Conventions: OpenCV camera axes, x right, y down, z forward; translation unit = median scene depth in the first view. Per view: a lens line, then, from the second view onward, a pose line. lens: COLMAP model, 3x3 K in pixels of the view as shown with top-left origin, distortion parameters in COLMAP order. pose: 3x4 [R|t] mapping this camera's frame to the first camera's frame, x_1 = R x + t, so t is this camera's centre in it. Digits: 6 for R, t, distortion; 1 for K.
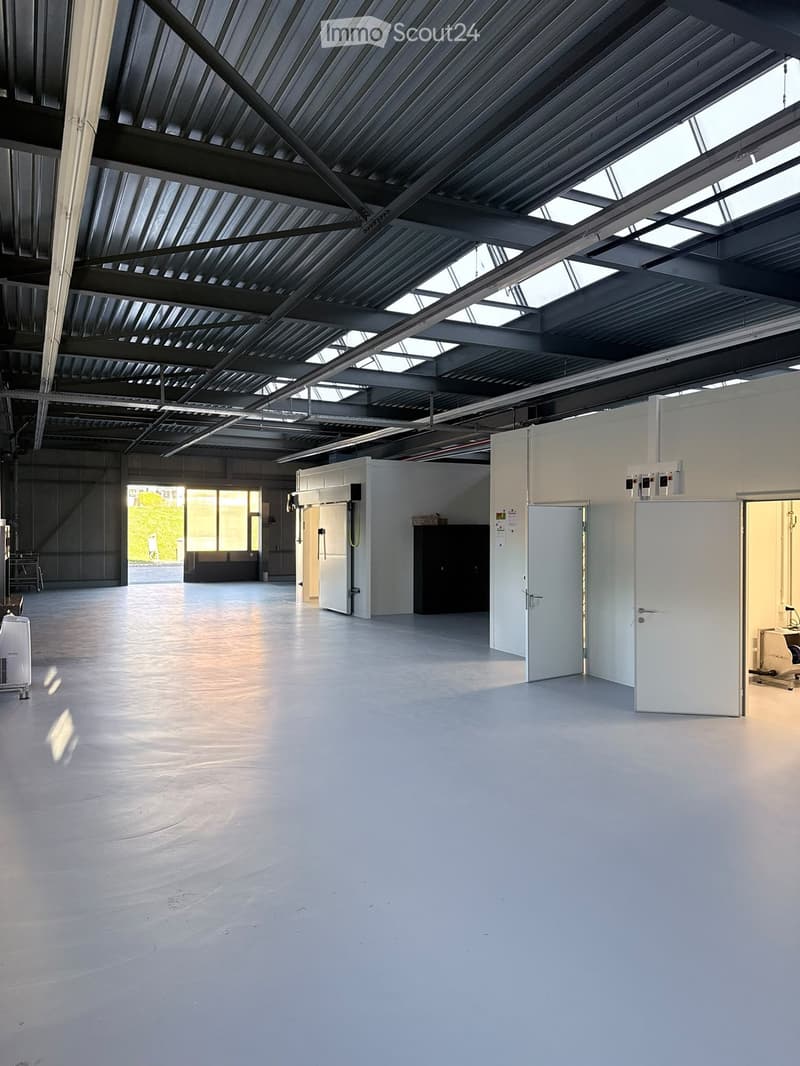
lens RADIAL K [[748.8, 0, 401.6], [0, 748.8, 533.0], [0, 0, 1]] dist [0.038414, -0.040280]
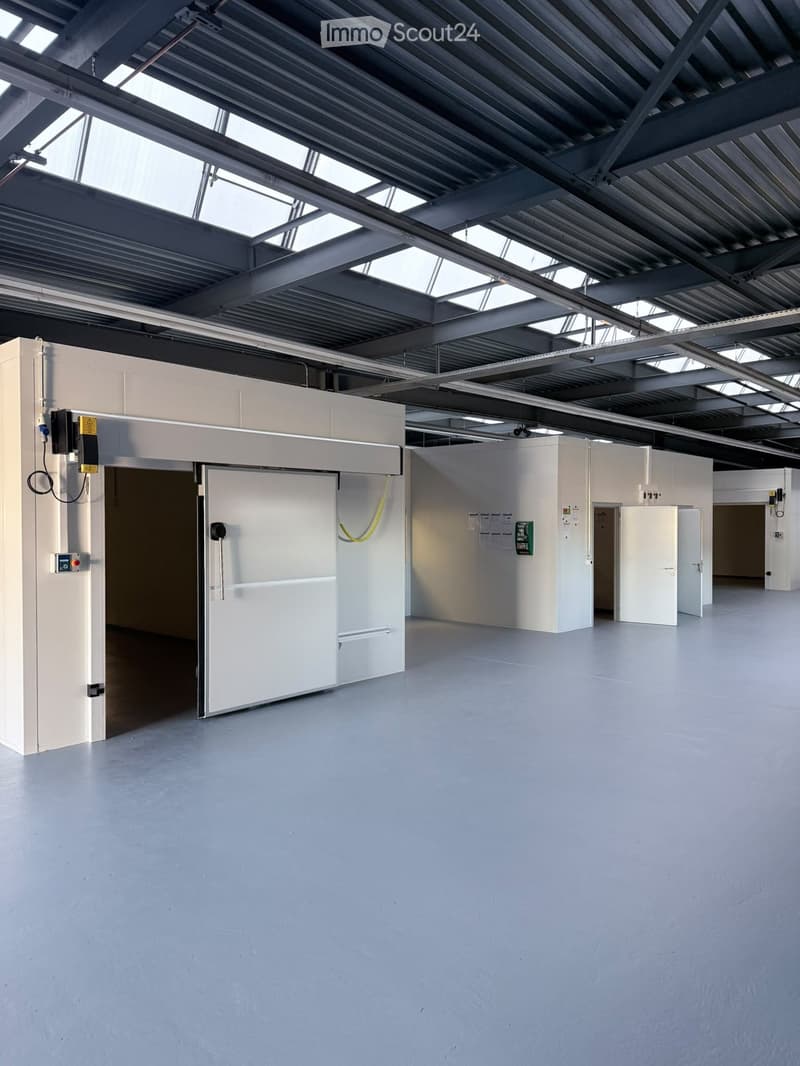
lens RADIAL K [[748.8, 0, 402.4], [0, 748.8, 526.2], [0, 0, 1]] dist [0.038414, -0.040280]
pose [[-0.355439, 0.006303, 0.934678, -0.814414], [0.016549, 0.999863, -0.000450, -0.004000], [-0.934553, 0.015308, -0.355495, 1.610167]]
